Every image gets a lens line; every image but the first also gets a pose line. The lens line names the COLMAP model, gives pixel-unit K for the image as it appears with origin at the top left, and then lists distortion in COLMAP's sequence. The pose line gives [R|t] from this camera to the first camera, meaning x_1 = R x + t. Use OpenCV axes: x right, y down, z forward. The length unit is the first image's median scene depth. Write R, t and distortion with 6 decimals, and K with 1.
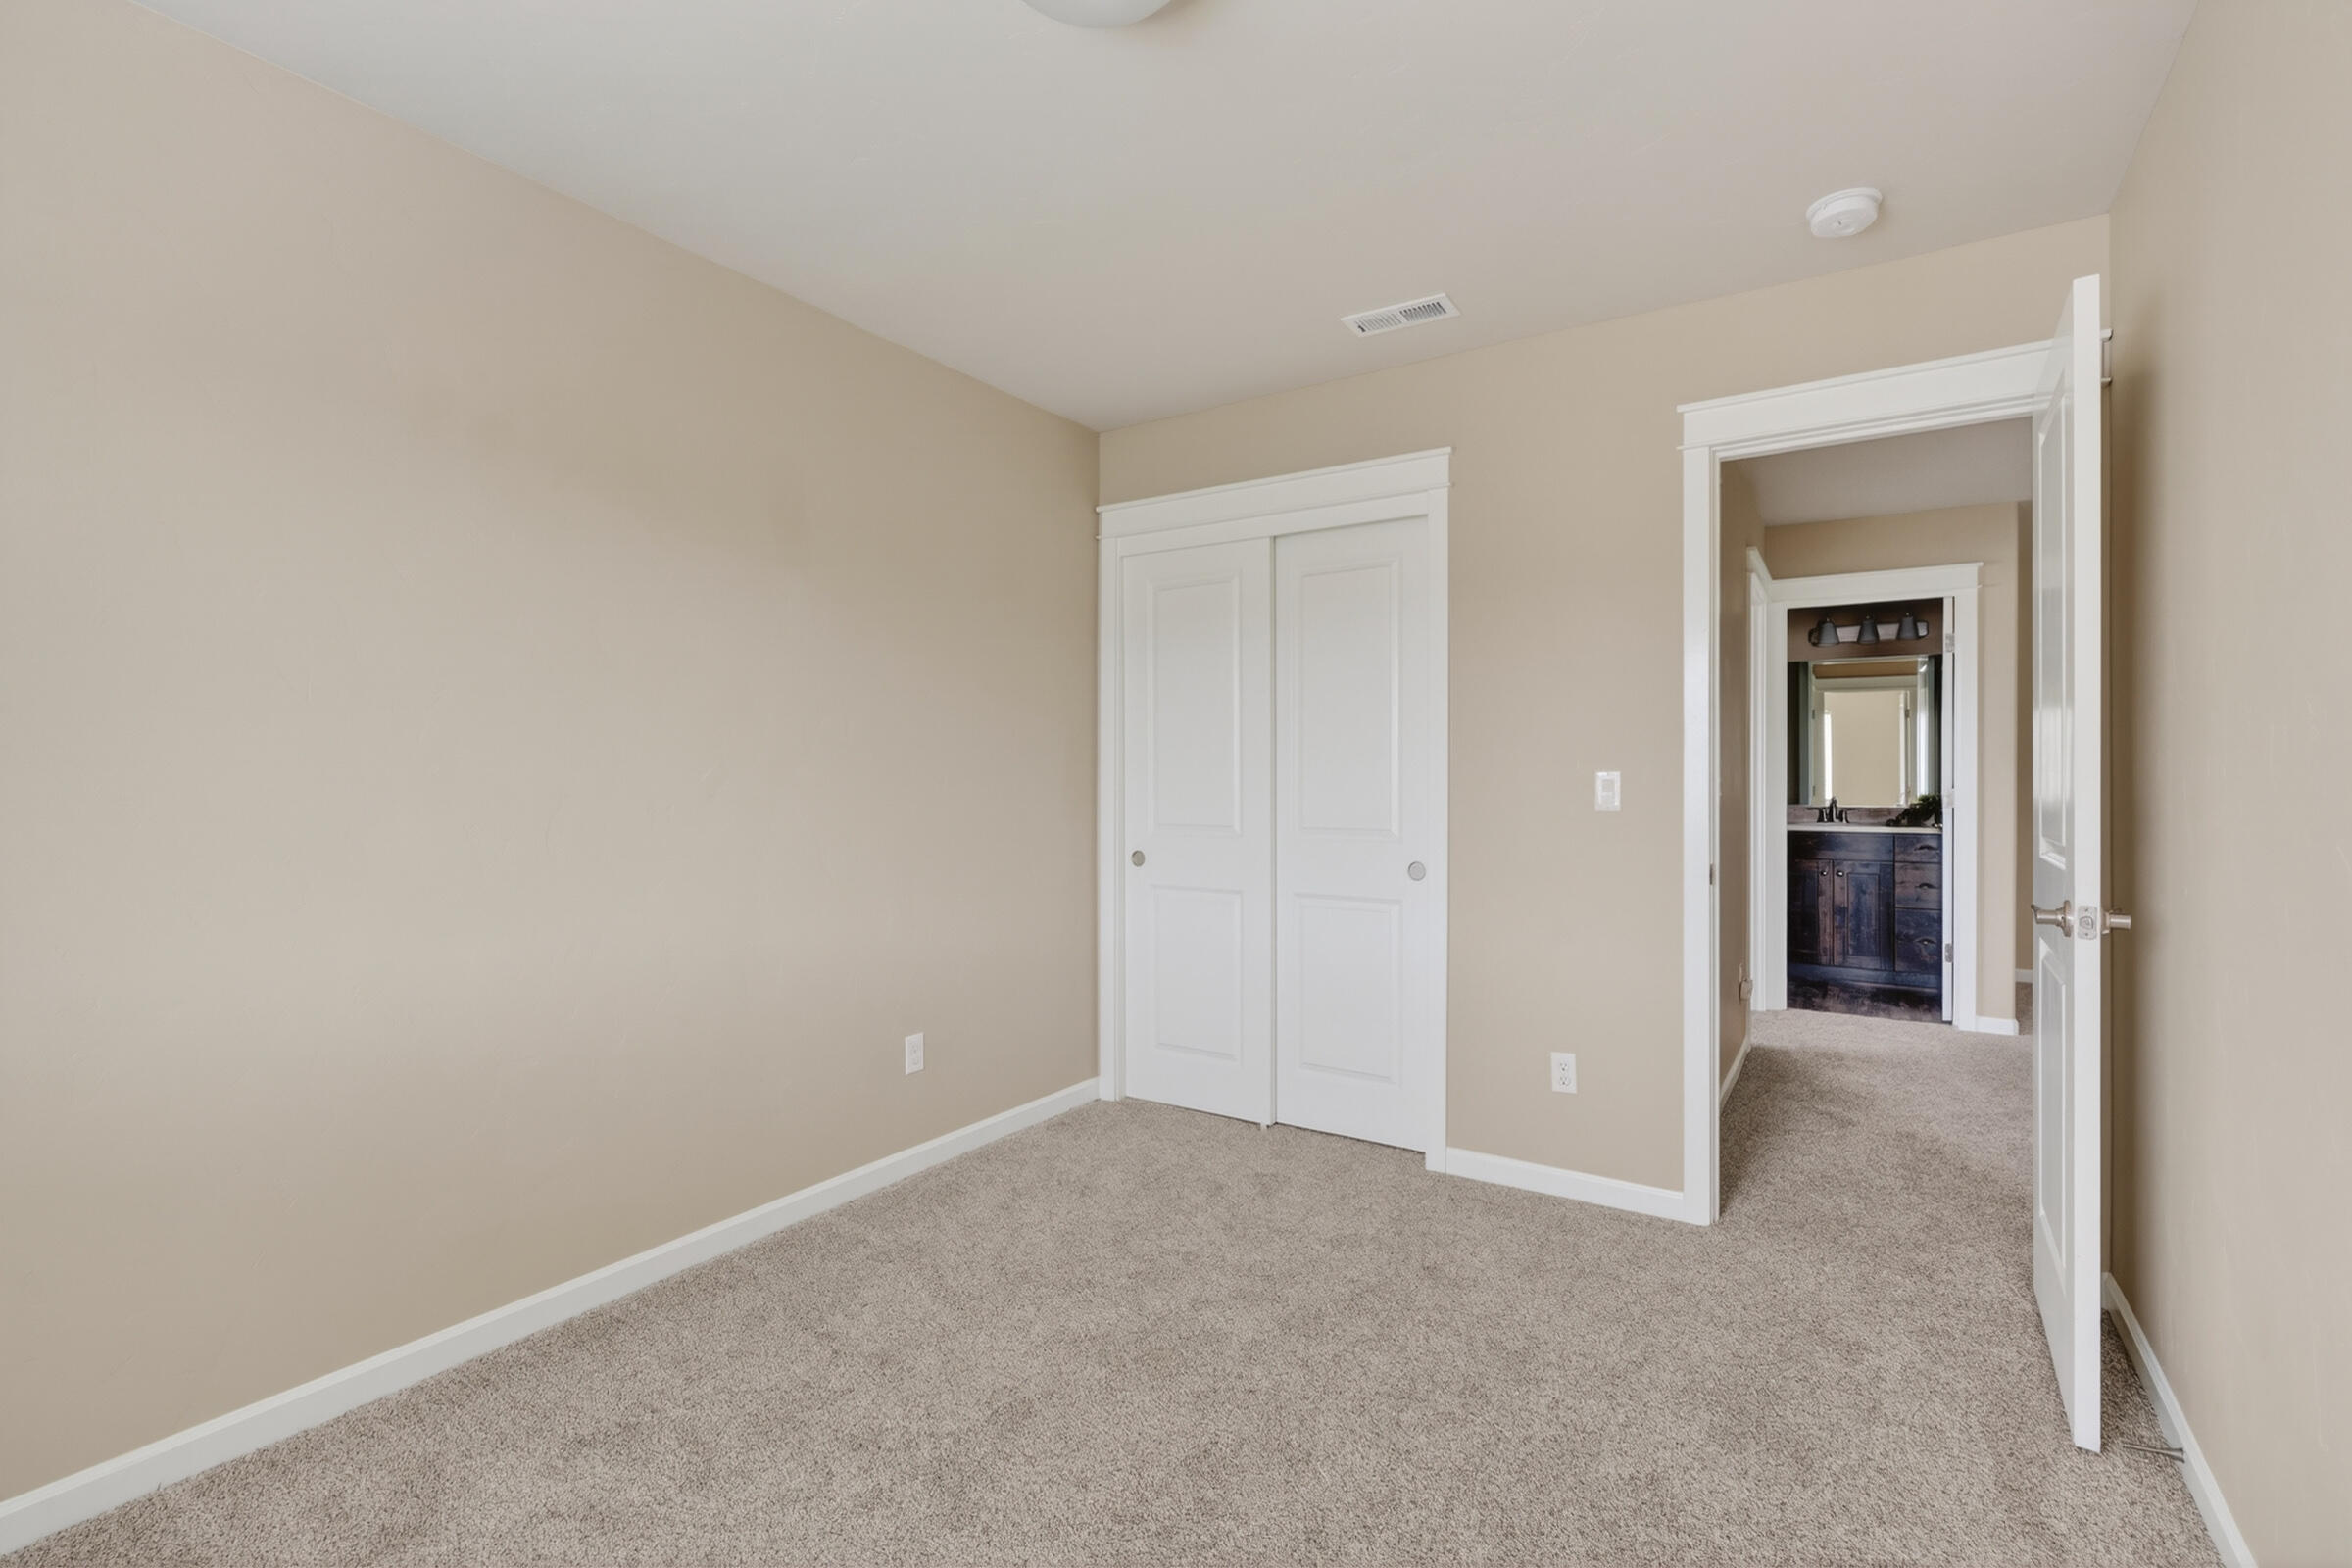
lens RADIAL K [[1061.3, 0, 1185.4], [0, 1061.3, 789.5], [0, 0, 1]] dist [-0.000778, 0.000708]
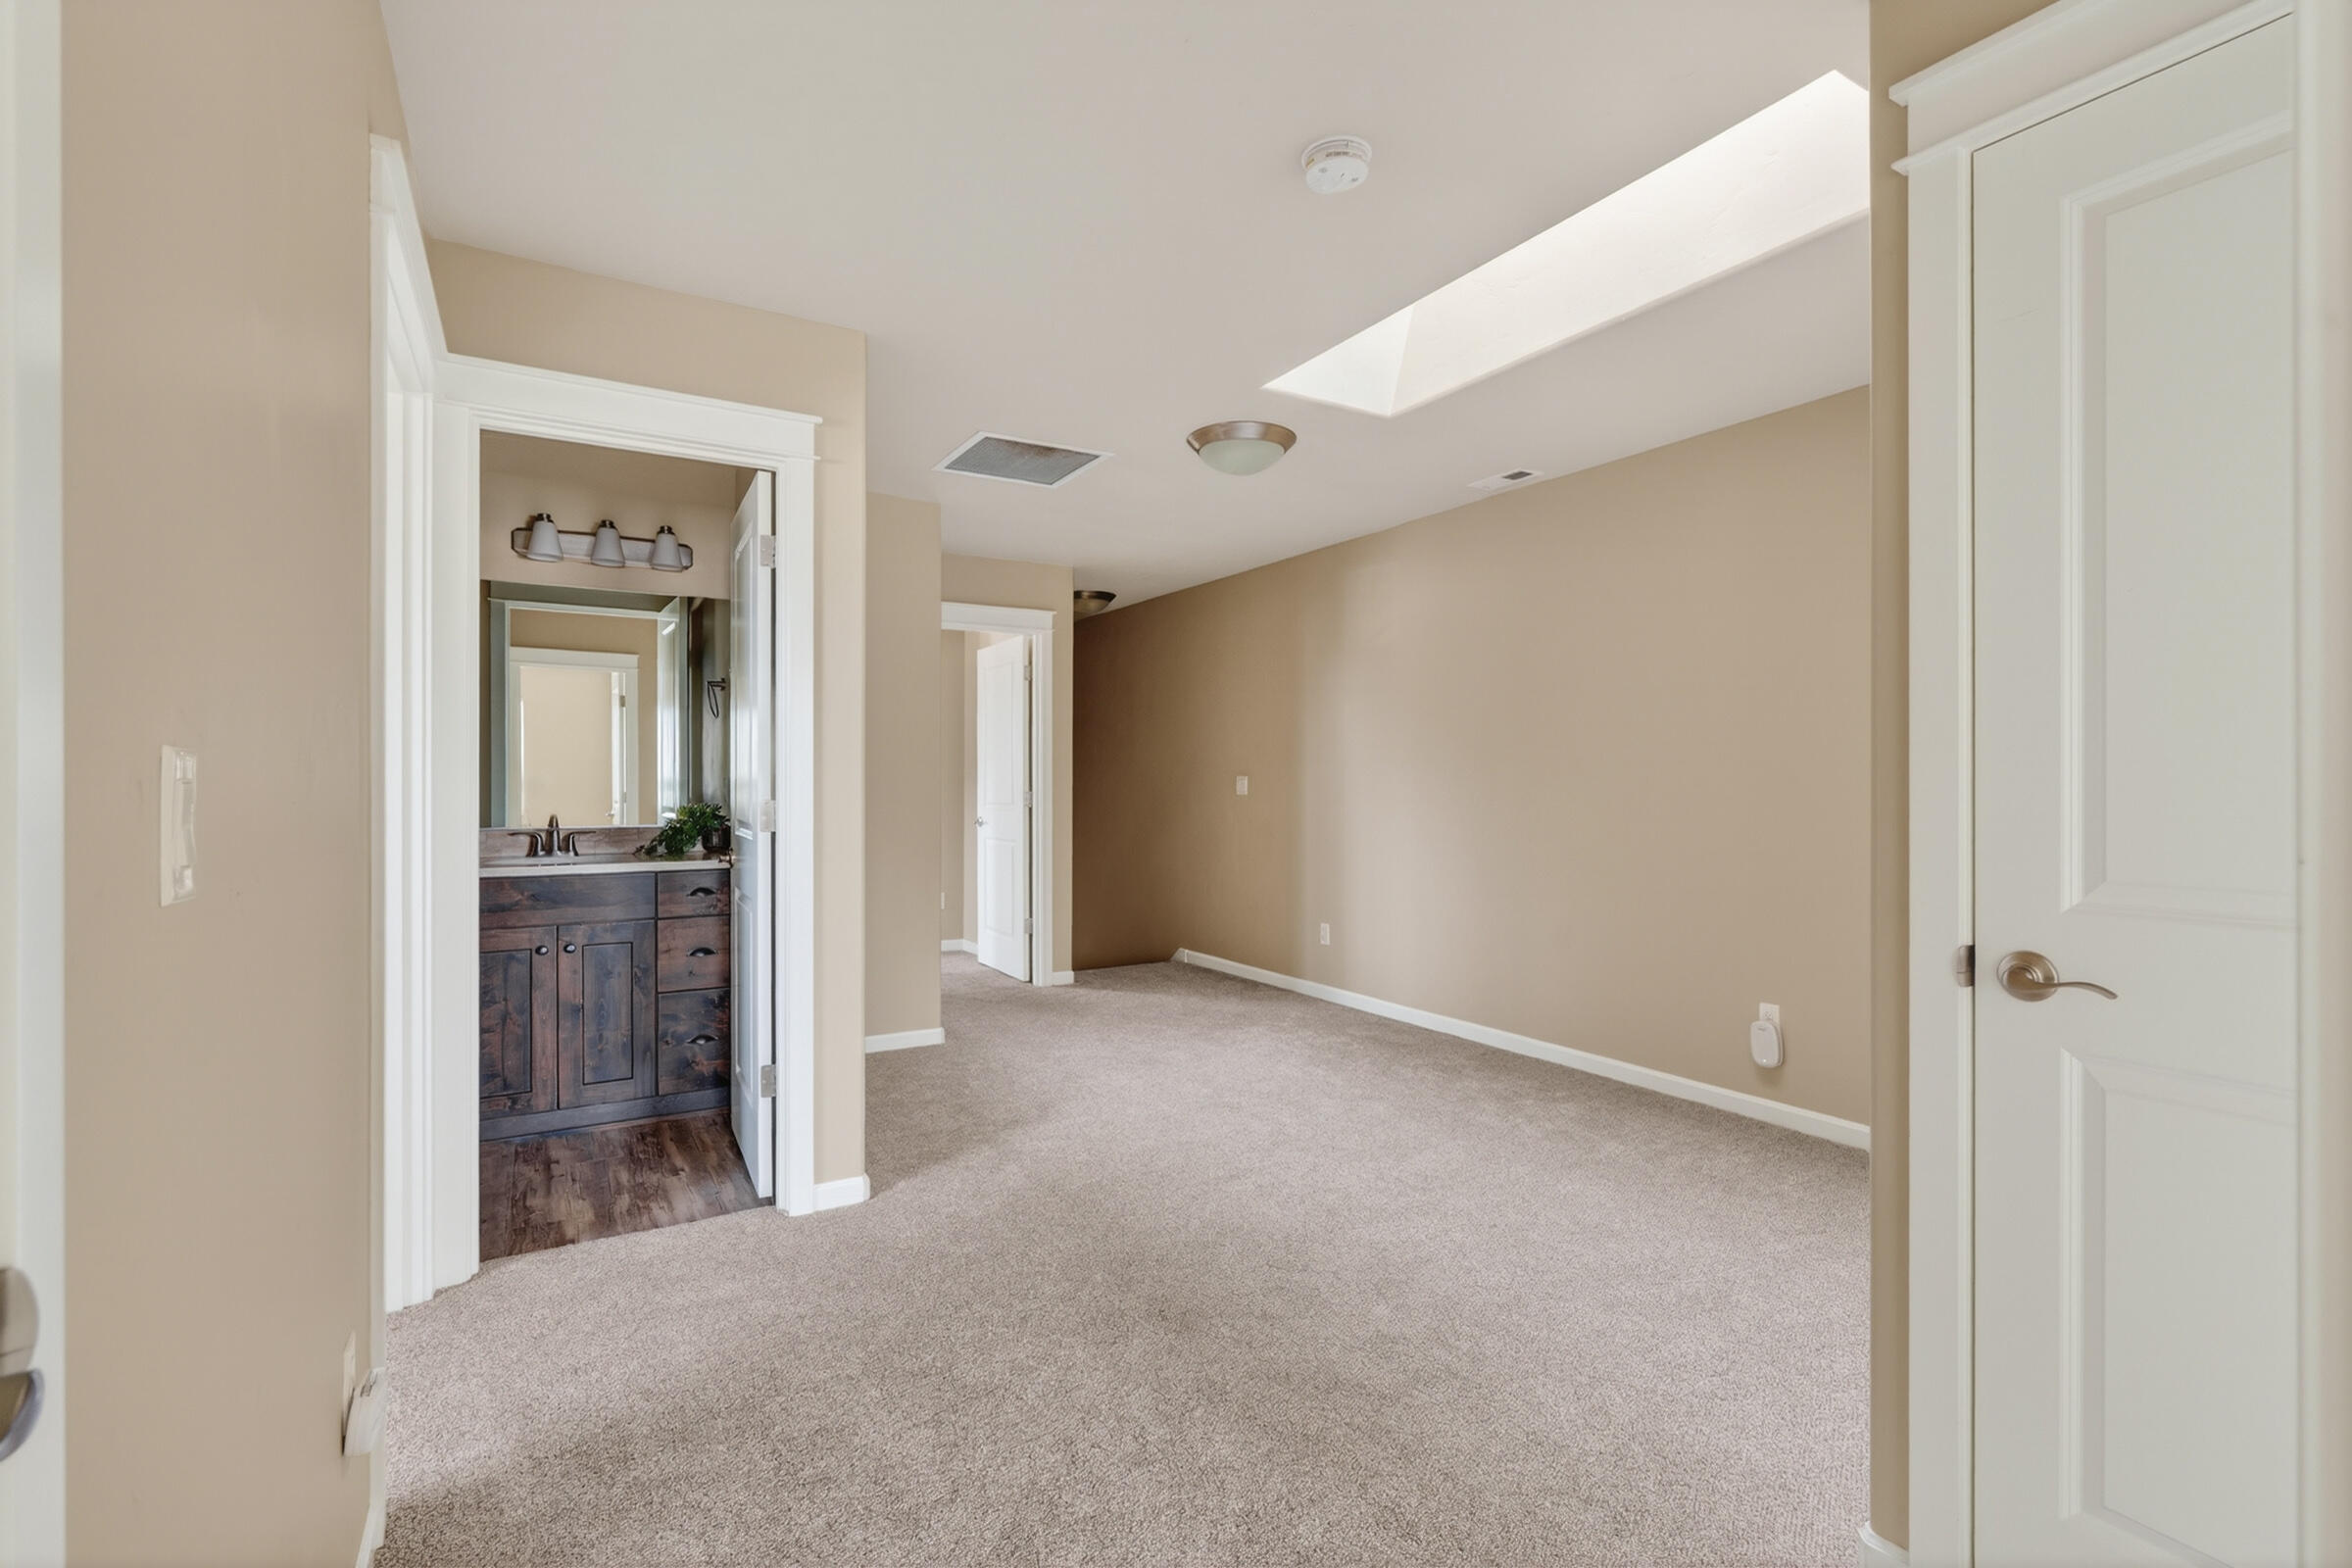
lens RADIAL K [[1061.3, 0, 1164.9], [0, 1061.3, 794.1], [0, 0, 1]] dist [-0.000778, 0.000708]
pose [[0.451349, 0.009102, 0.892301, 0.249368], [0.003535, 0.999922, -0.011988, 0.004837], [-0.892340, 0.008565, 0.451282, 0.453885]]
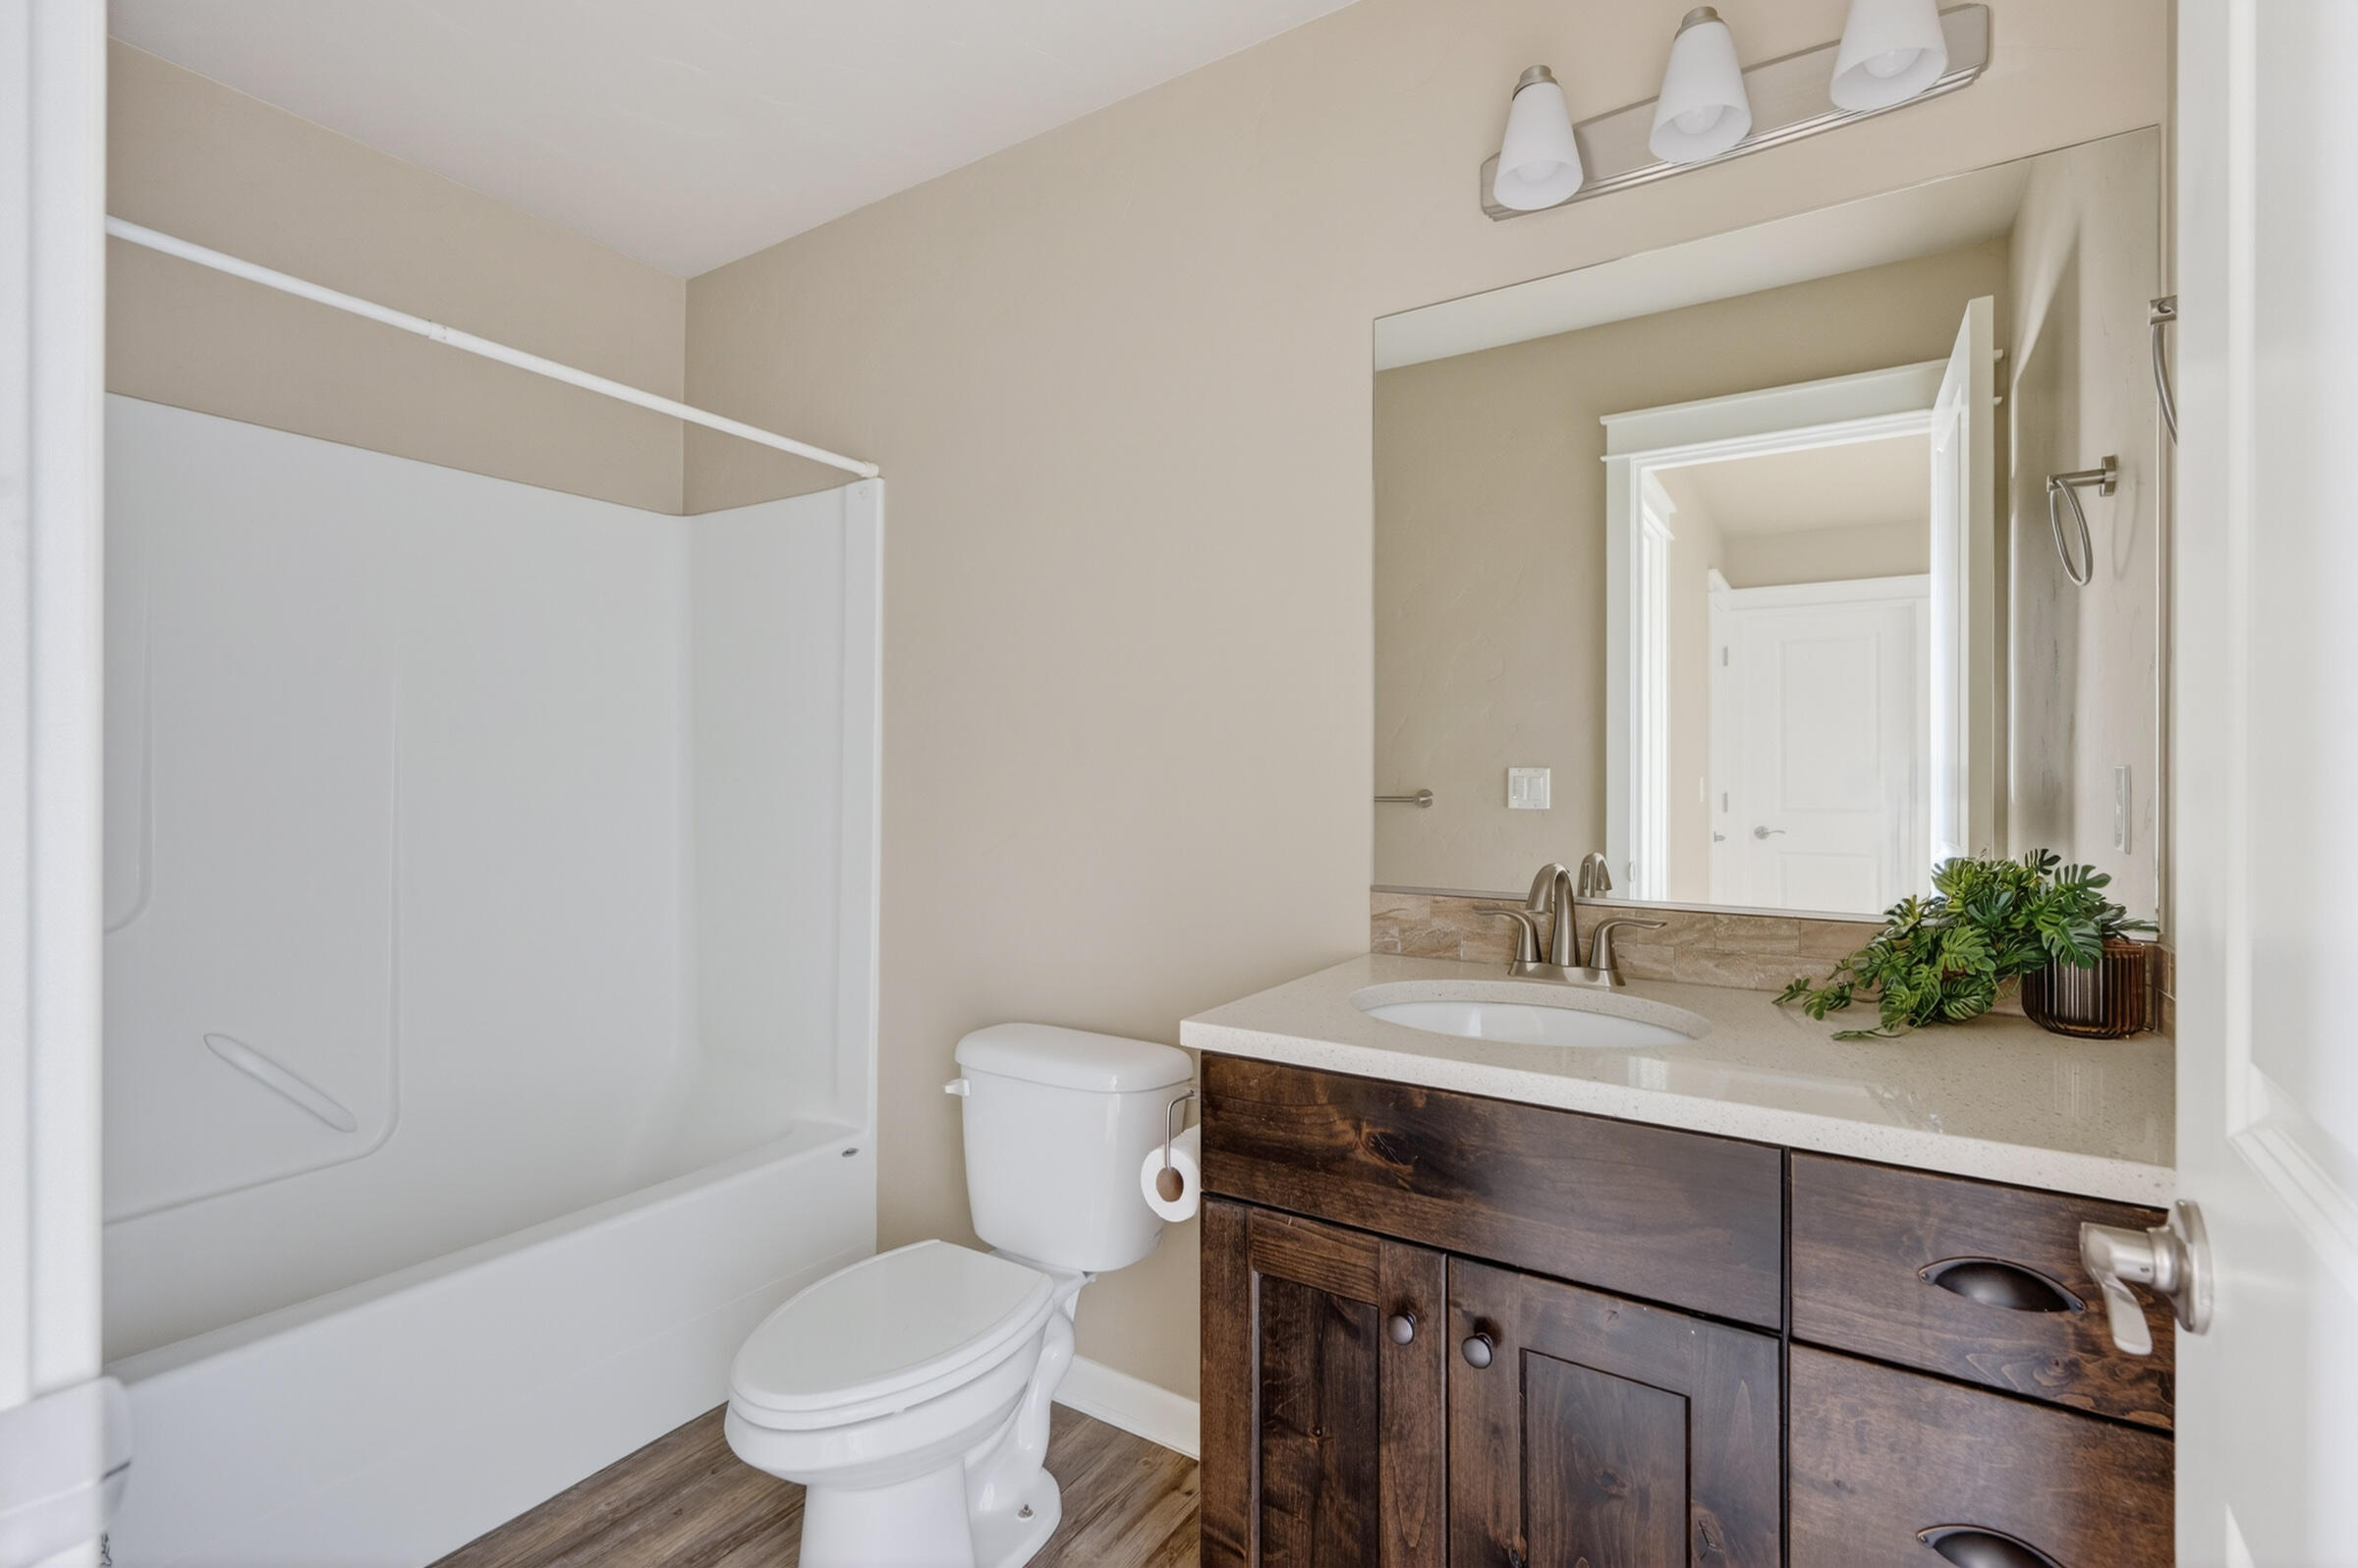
lens RADIAL K [[1064.0, 0, 1173.2], [0, 1064.0, 792.2], [0, 0, 1]] dist [-0.000778, 0.000708]
pose [[0.999884, 0.015014, -0.002678, 0.565726], [-0.015036, 0.999853, -0.008209, -0.005624], [0.002555, 0.008249, 0.999963, 0.828579]]
